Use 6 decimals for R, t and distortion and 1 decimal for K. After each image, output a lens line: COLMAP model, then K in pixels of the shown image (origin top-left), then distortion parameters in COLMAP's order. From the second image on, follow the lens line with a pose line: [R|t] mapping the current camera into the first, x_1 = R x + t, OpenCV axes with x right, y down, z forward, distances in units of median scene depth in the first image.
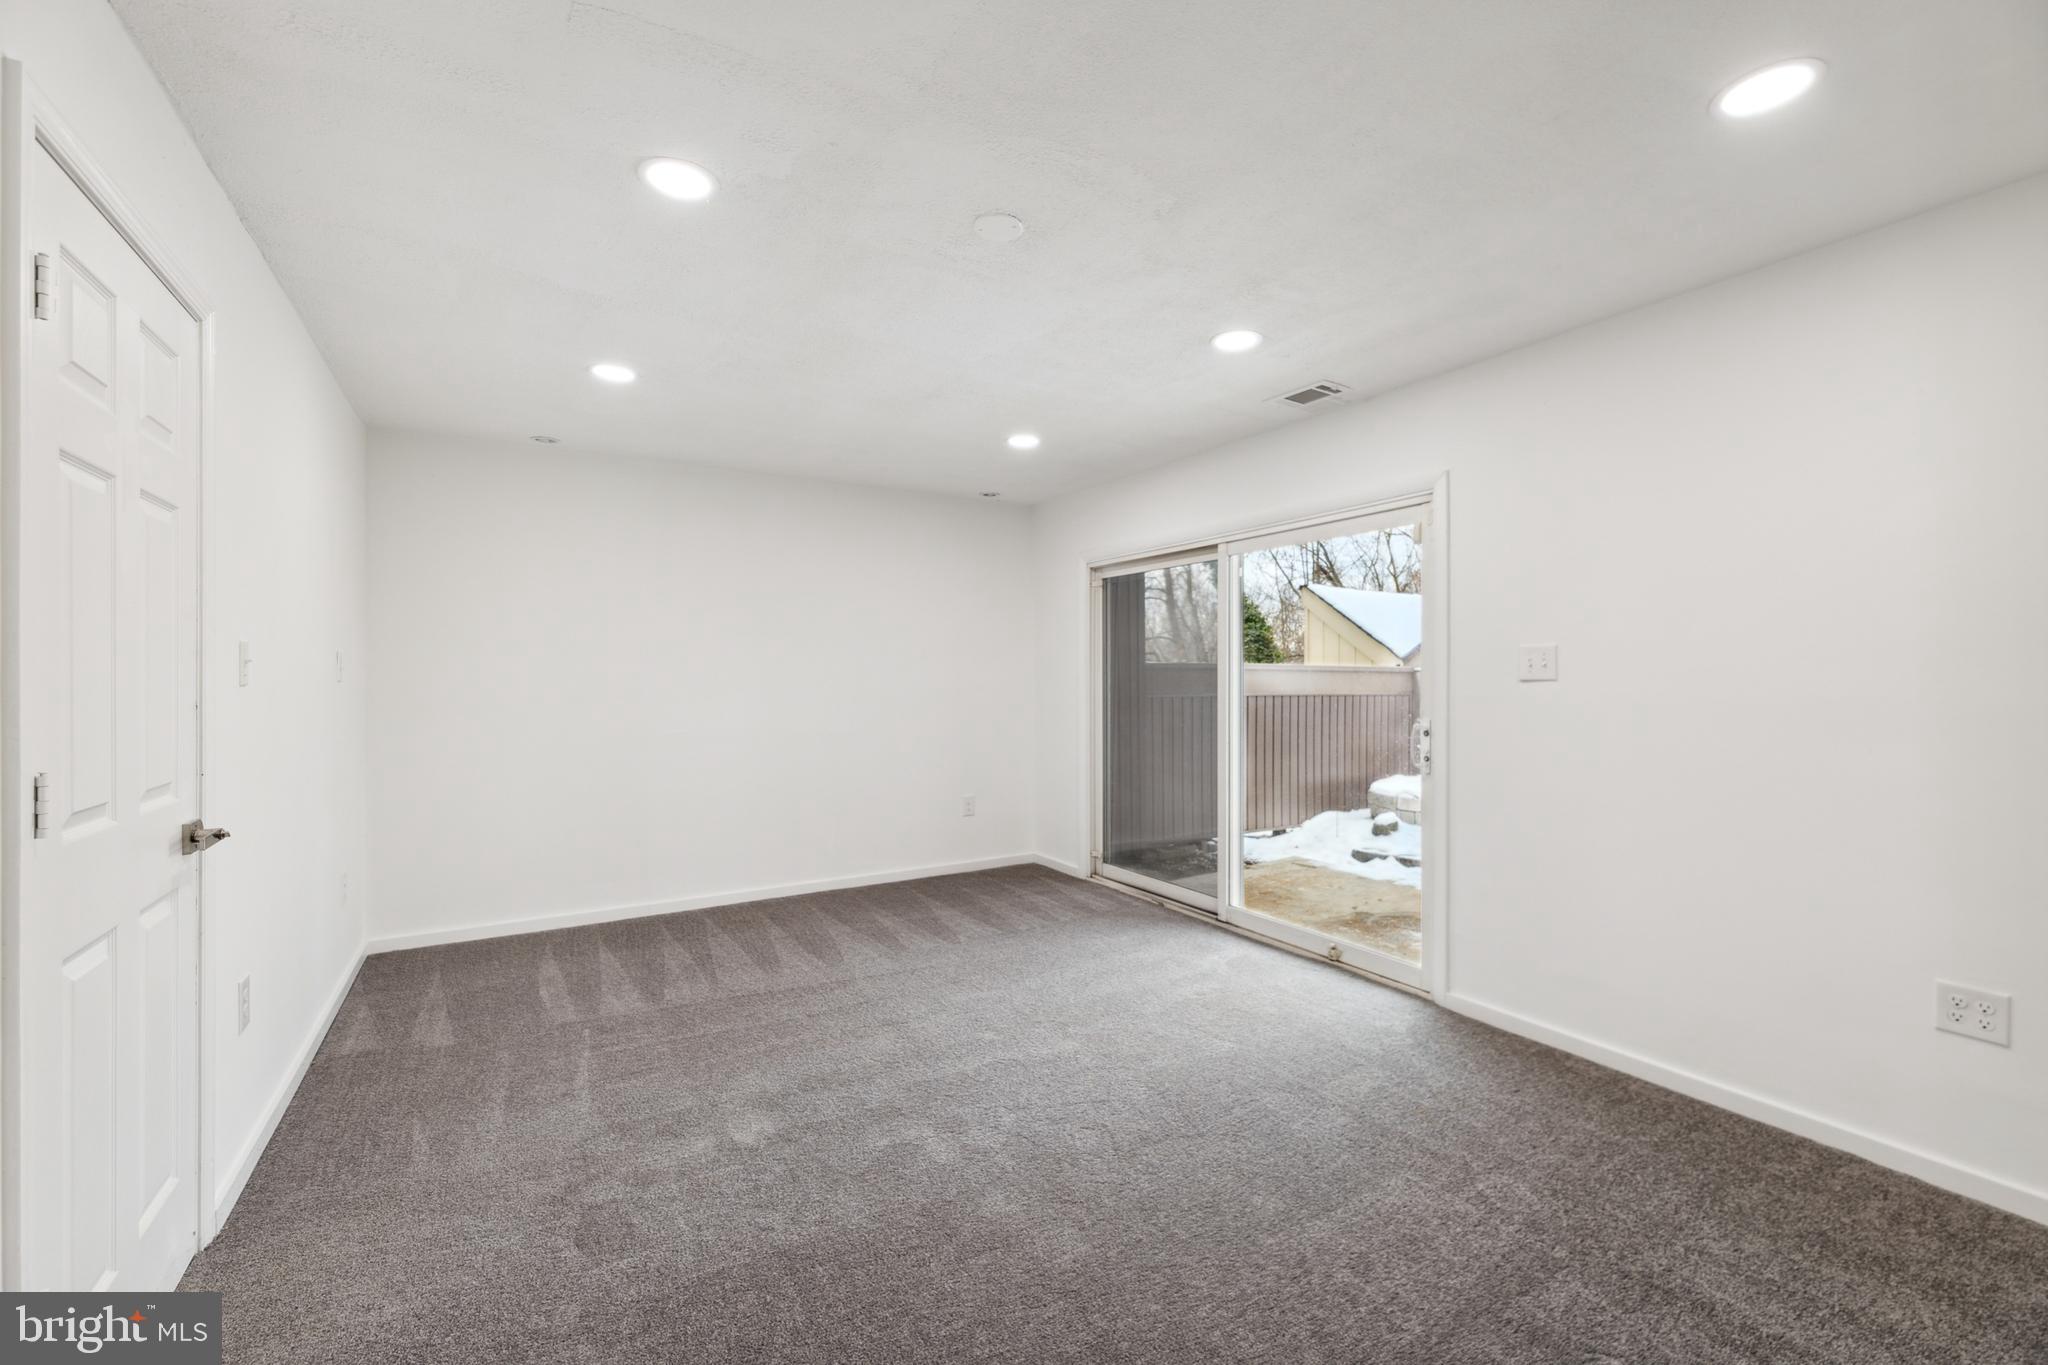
lens RADIAL K [[848.1, 0, 1019.9], [0, 848.1, 673.0], [0, 0, 1]] dist [-0.000543, 0.000807]
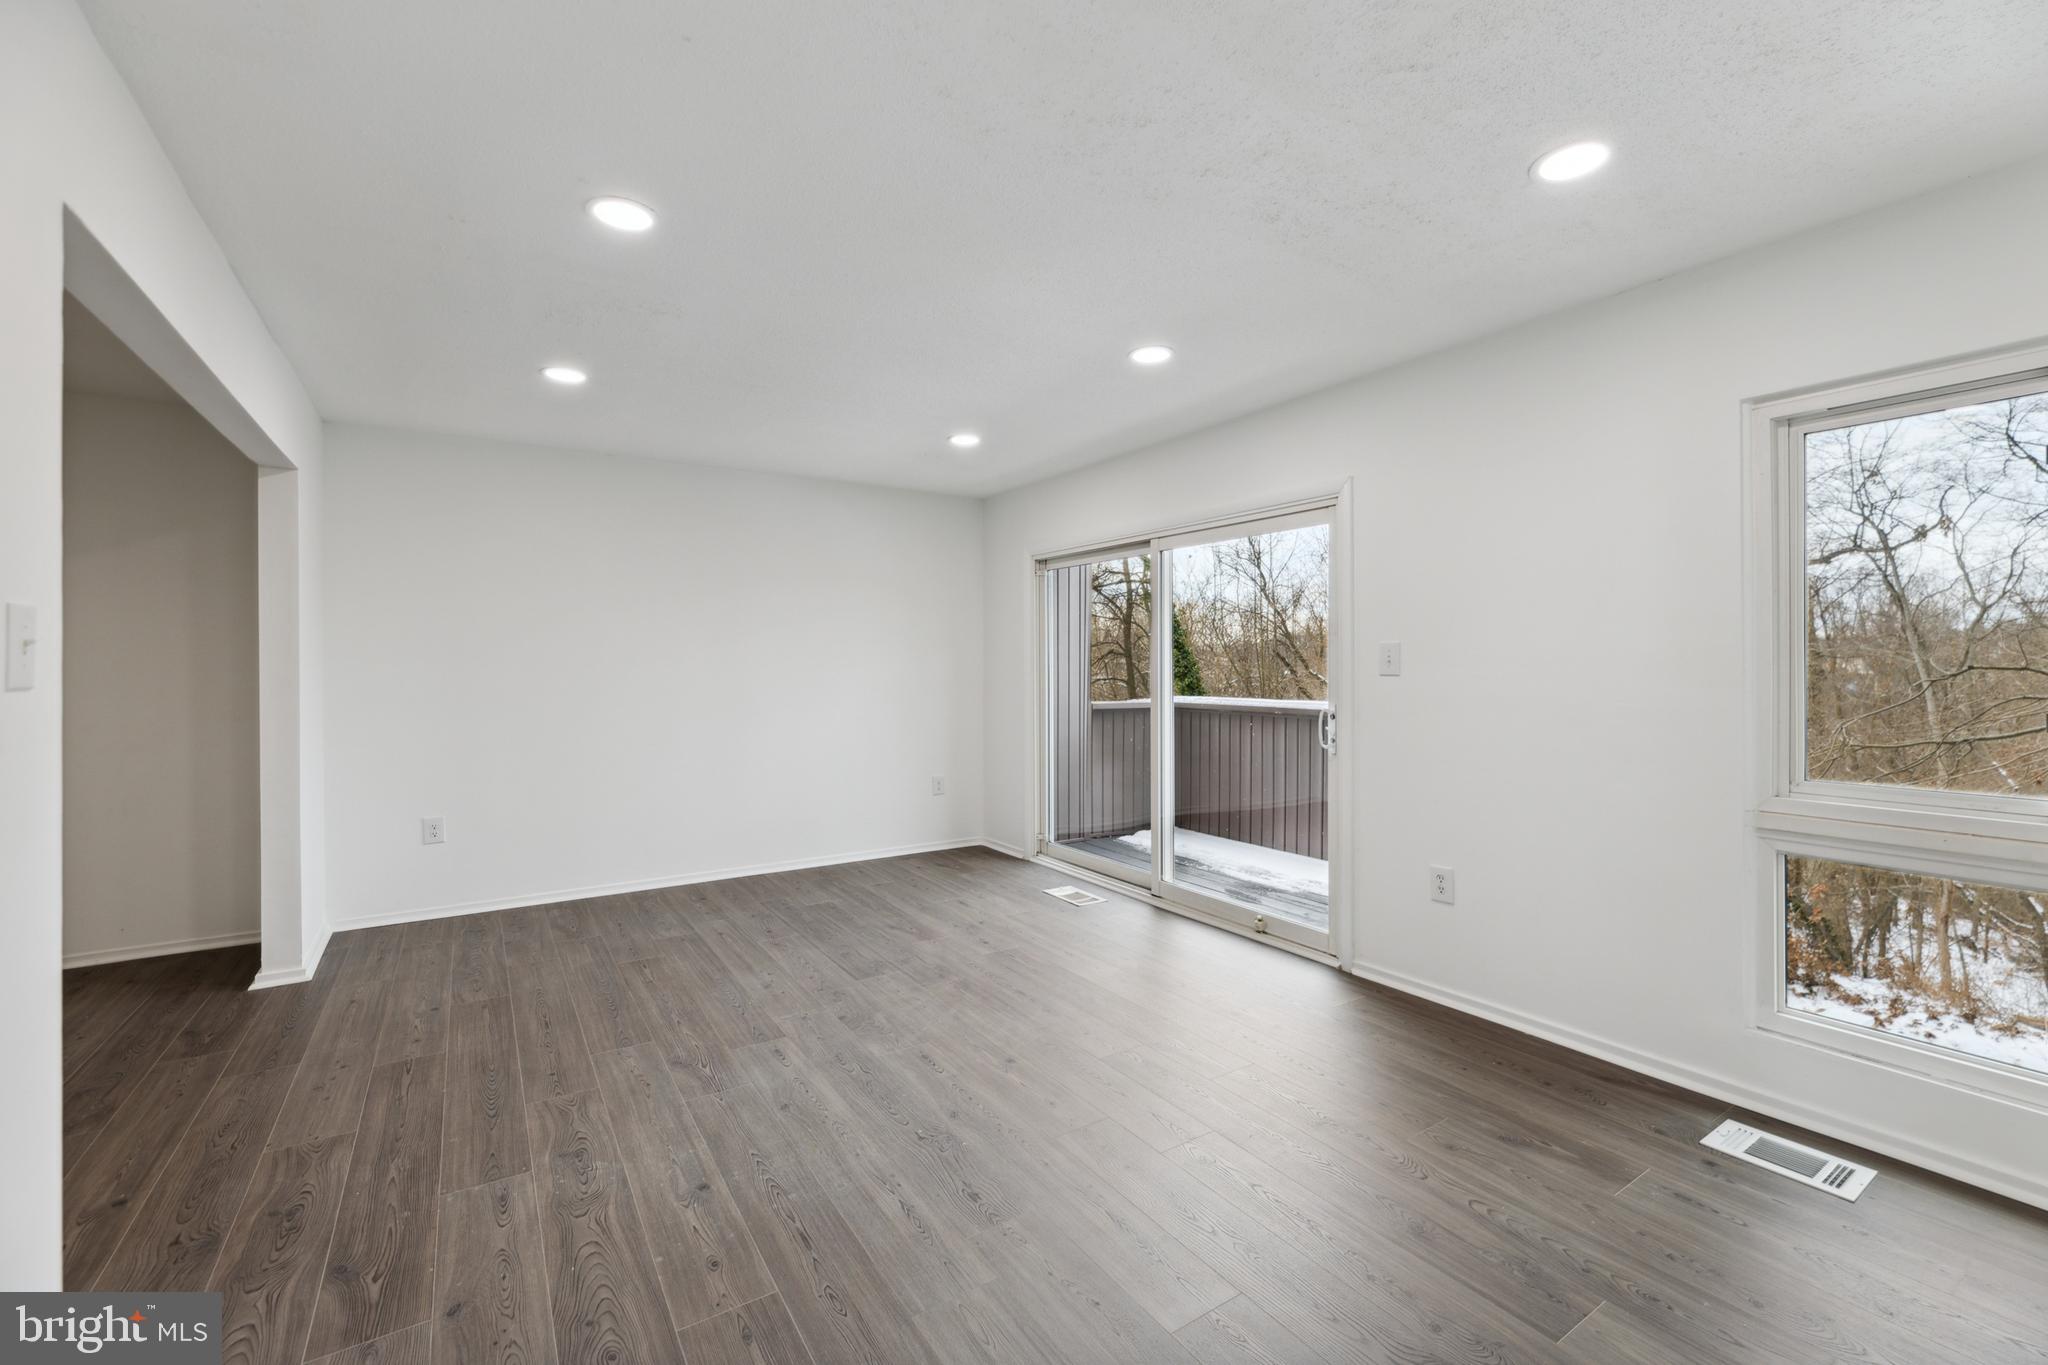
lens RADIAL K [[848.1, 0, 1015.1], [0, 848.1, 669.9], [0, 0, 1]] dist [-0.000543, 0.000807]
pose [[0.999583, 0.005579, 0.028335, 0.035863], [-0.005887, 0.999924, 0.010793, 0.000064], [-0.028273, -0.010955, 0.999540, -0.057949]]
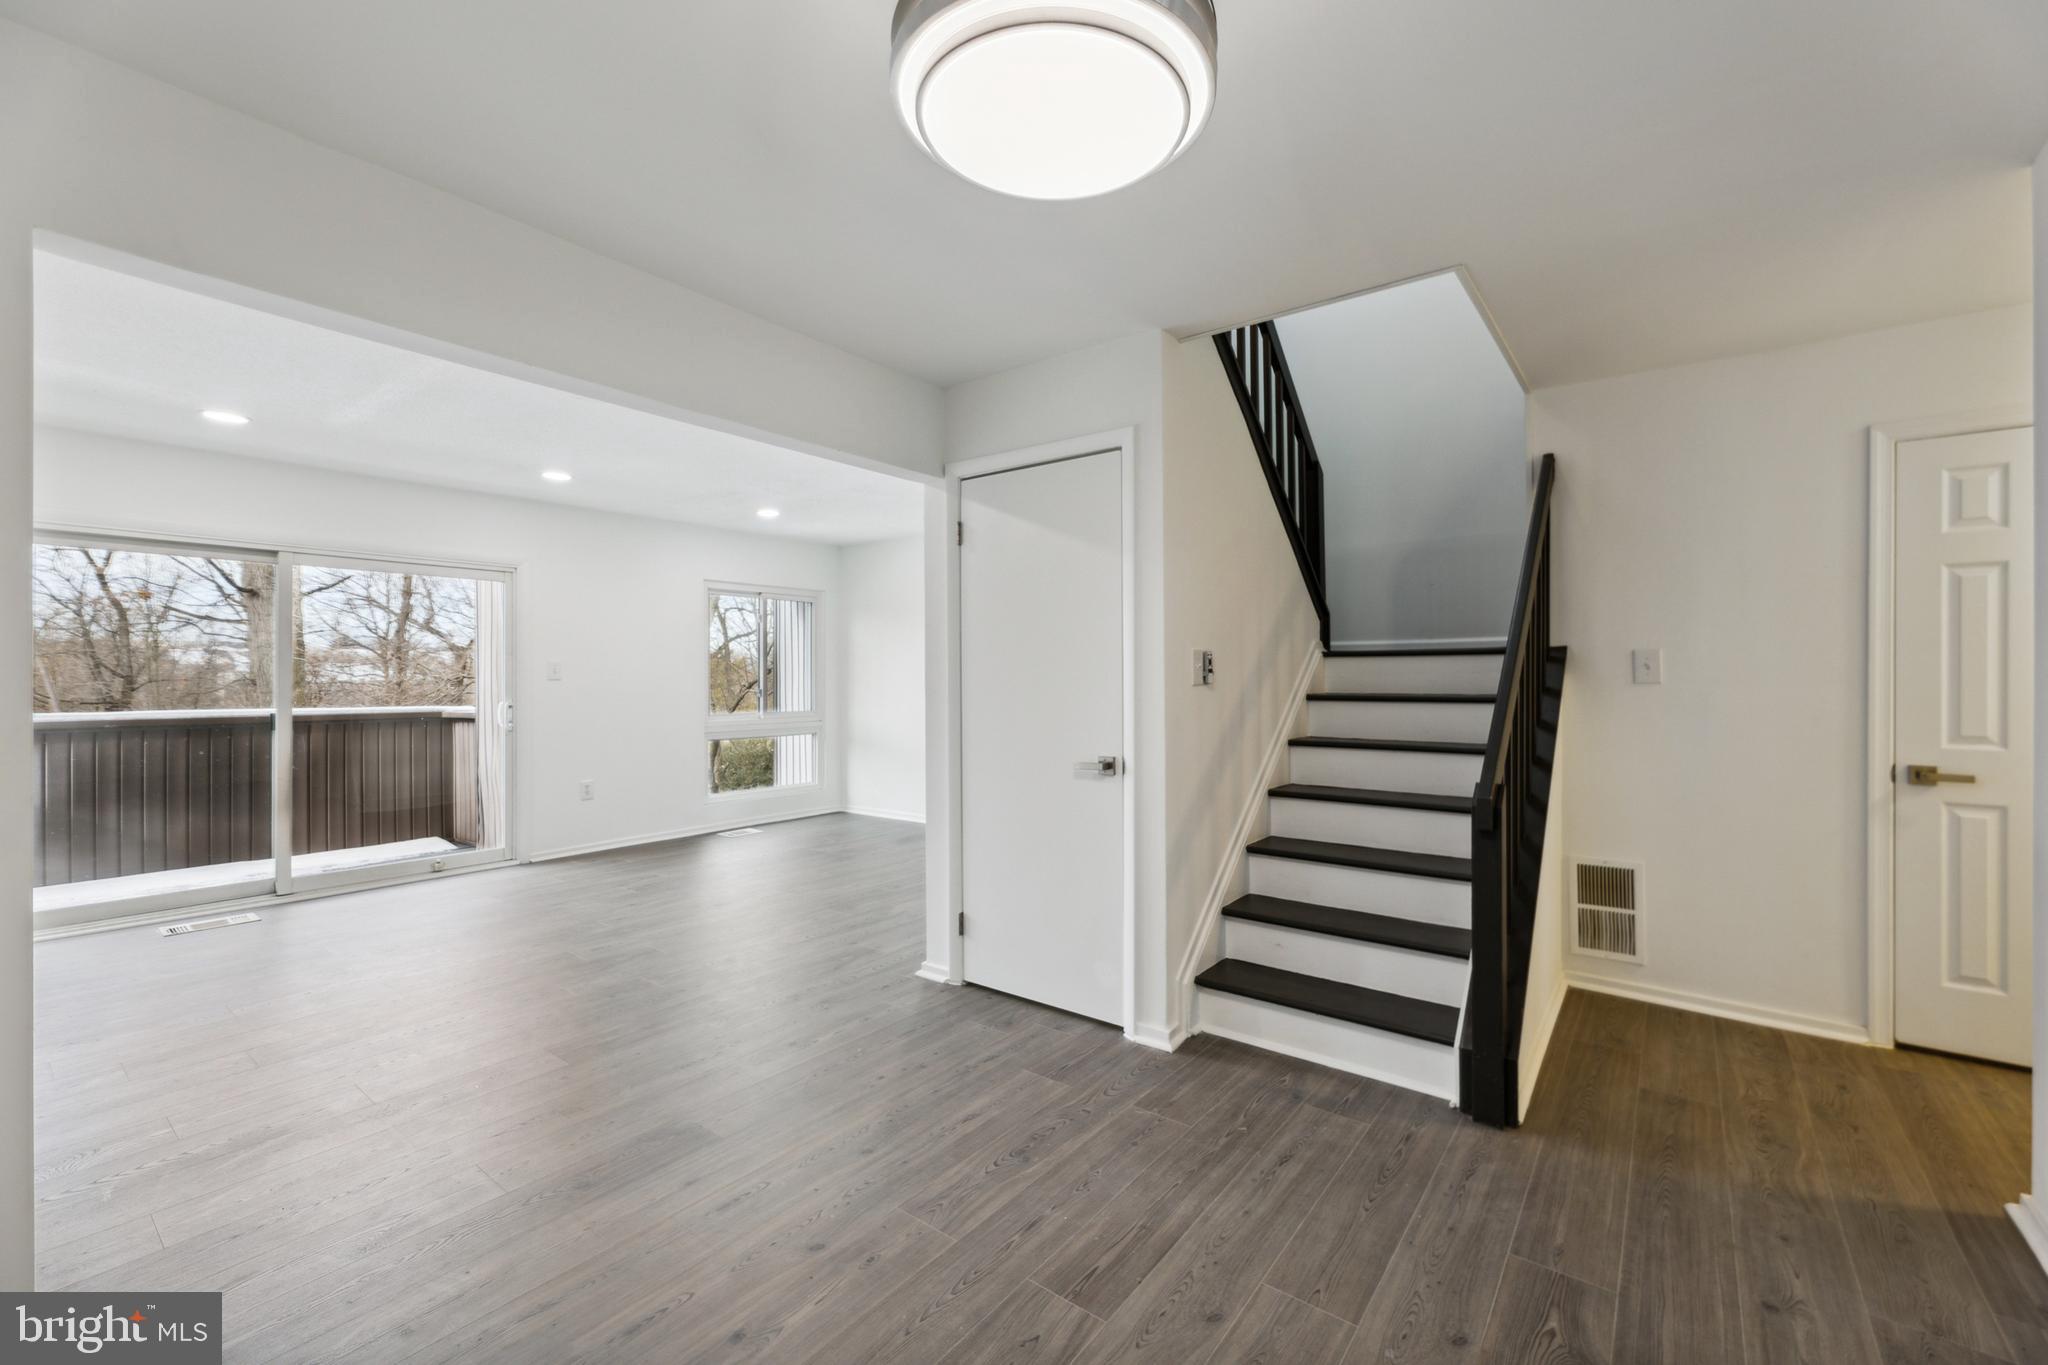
lens RADIAL K [[848.1, 0, 1039.2], [0, 848.1, 677.9], [0, 0, 1]] dist [-0.000543, 0.000807]
pose [[-0.370116, 0.006524, 0.928963, -1.206394], [-0.001325, 0.999971, -0.007550, 0.017757], [-0.928985, -0.004025, -0.370097, 0.518312]]
